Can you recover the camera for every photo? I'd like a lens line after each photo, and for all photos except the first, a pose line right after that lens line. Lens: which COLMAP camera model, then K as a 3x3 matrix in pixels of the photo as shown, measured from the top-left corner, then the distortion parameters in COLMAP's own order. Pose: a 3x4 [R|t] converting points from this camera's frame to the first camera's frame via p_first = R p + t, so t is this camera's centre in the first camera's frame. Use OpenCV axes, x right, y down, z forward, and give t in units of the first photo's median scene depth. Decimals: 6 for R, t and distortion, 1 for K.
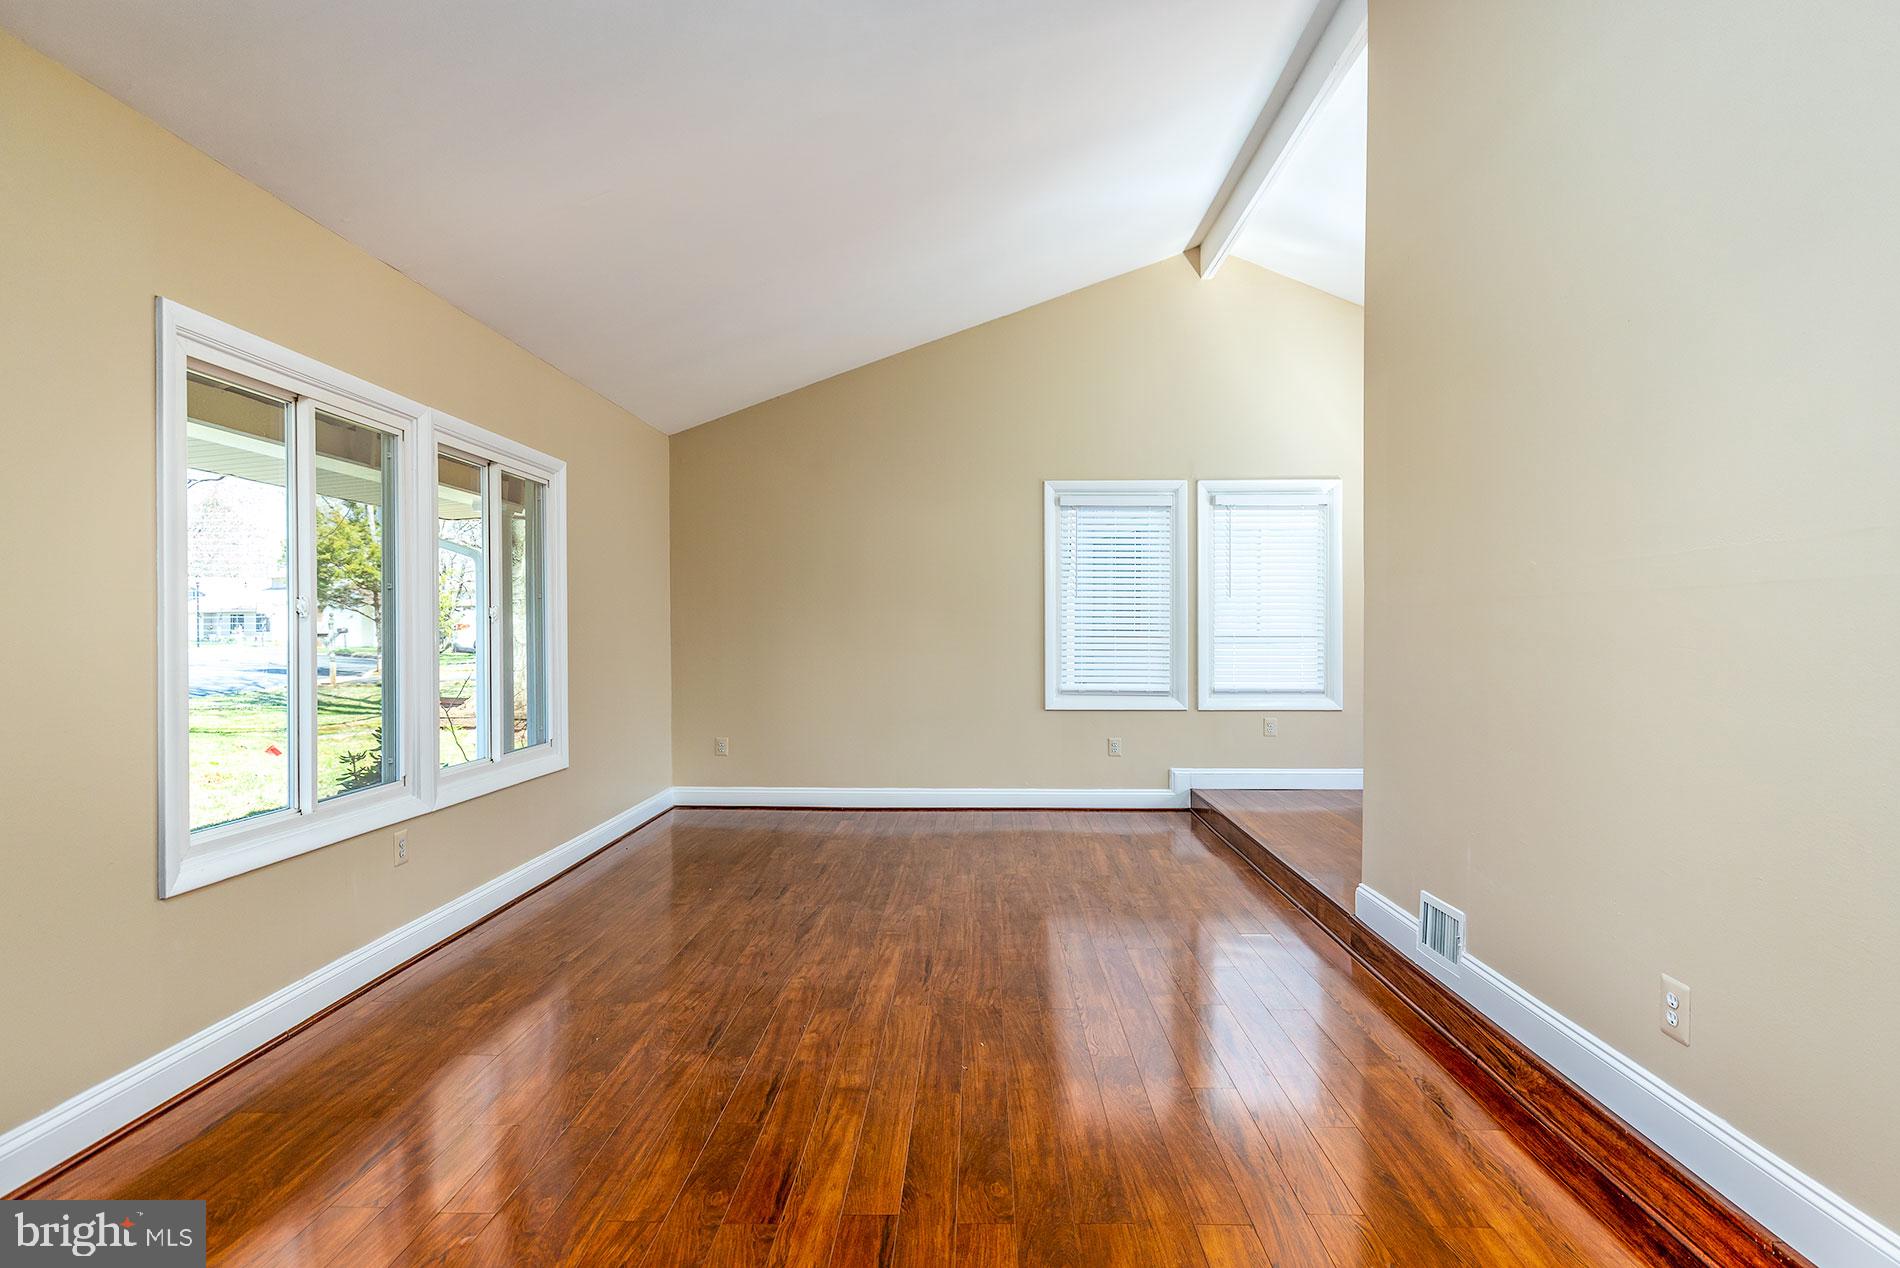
lens RADIAL K [[986.8, 0, 977.1], [0, 986.8, 638.2], [0, 0, 1]] dist [0.004575, -0.000757]
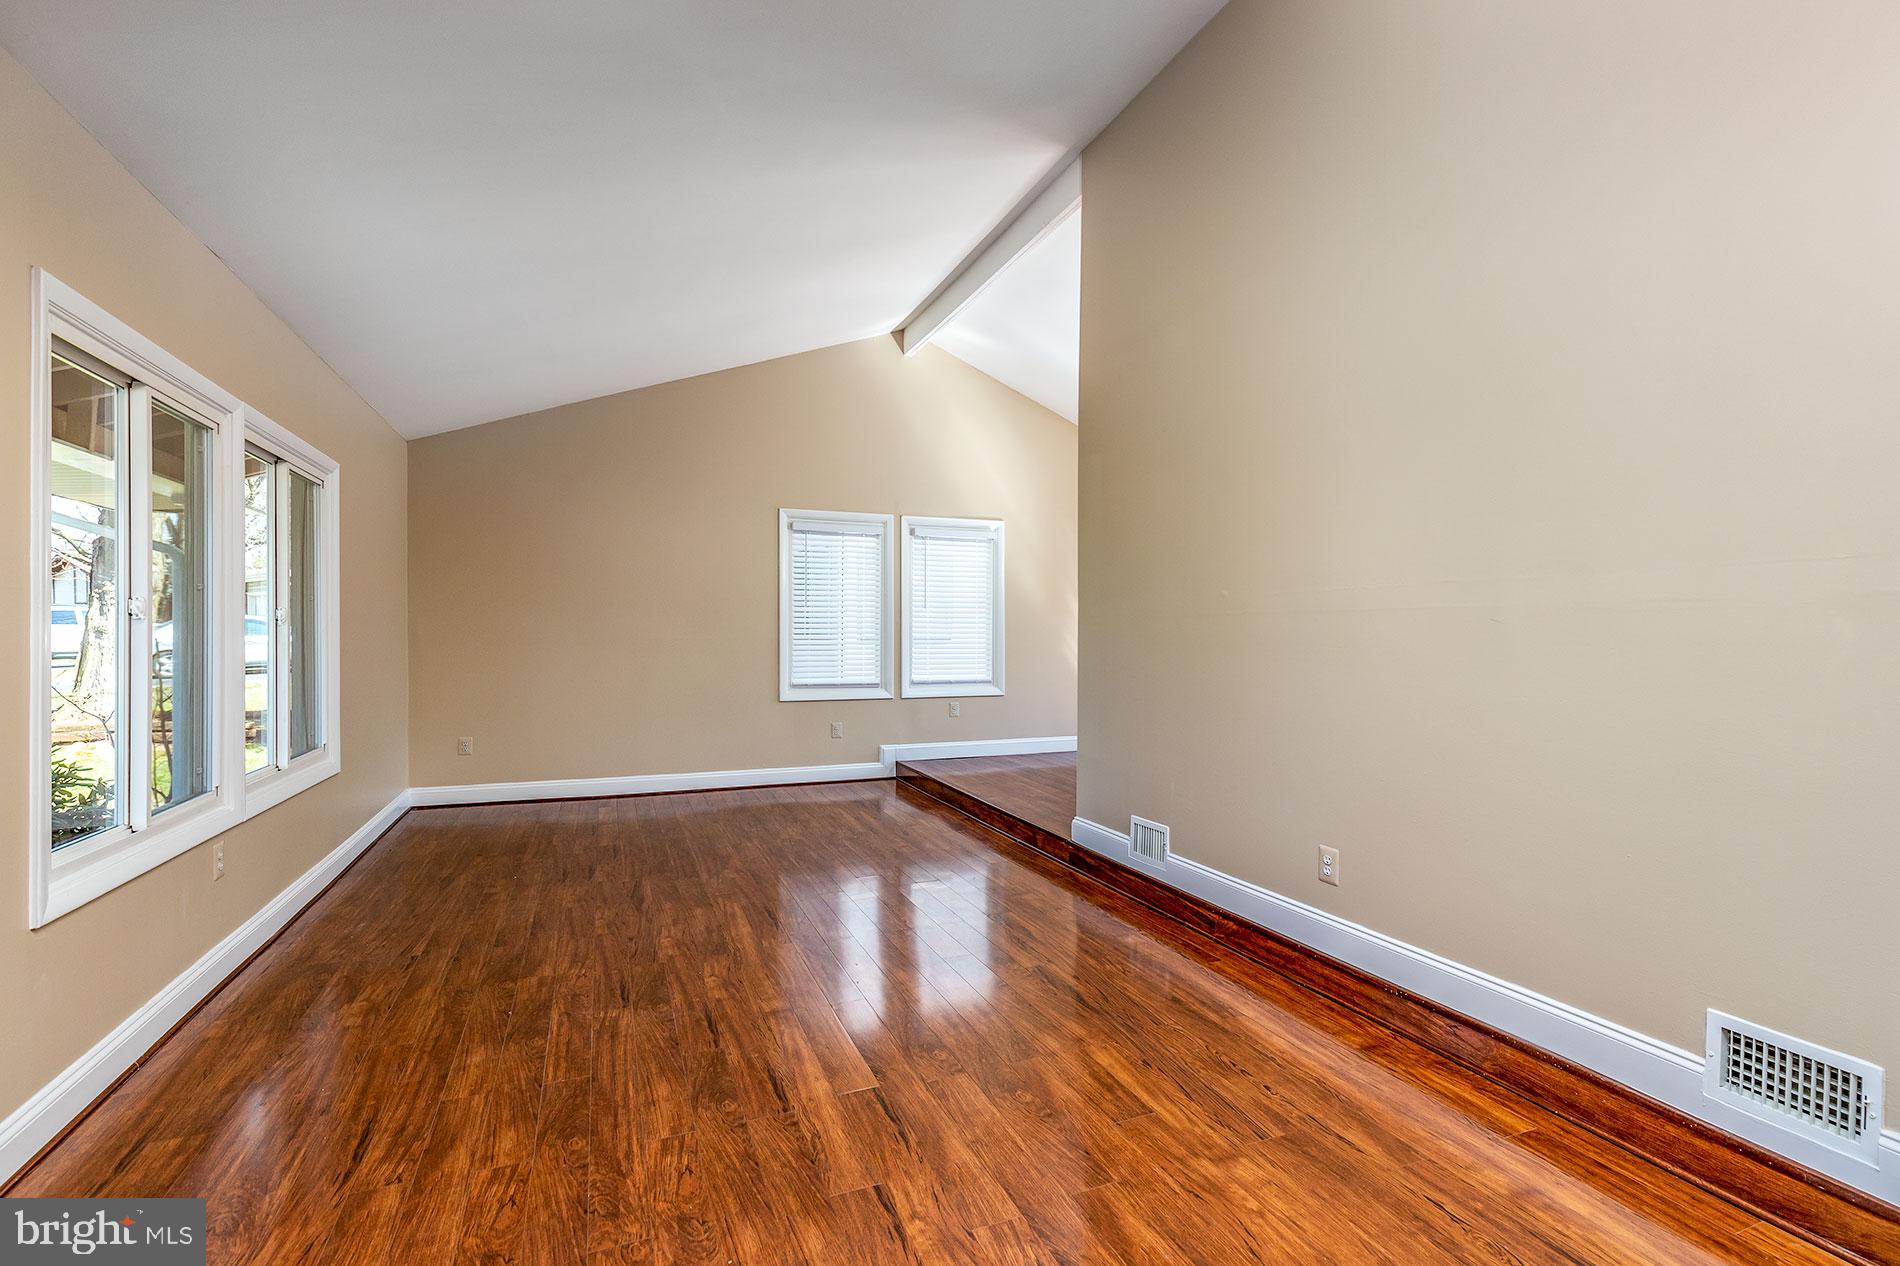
lens RADIAL K [[845.9, 0, 962.2], [0, 845.9, 636.7], [0, 0, 1]] dist [0.012378, -0.001236]
pose [[0.920295, 0.001654, 0.391221, -0.212067], [0.000380, 0.999987, -0.005122, 0.000202], [-0.391225, 0.004863, 0.920282, -0.034933]]
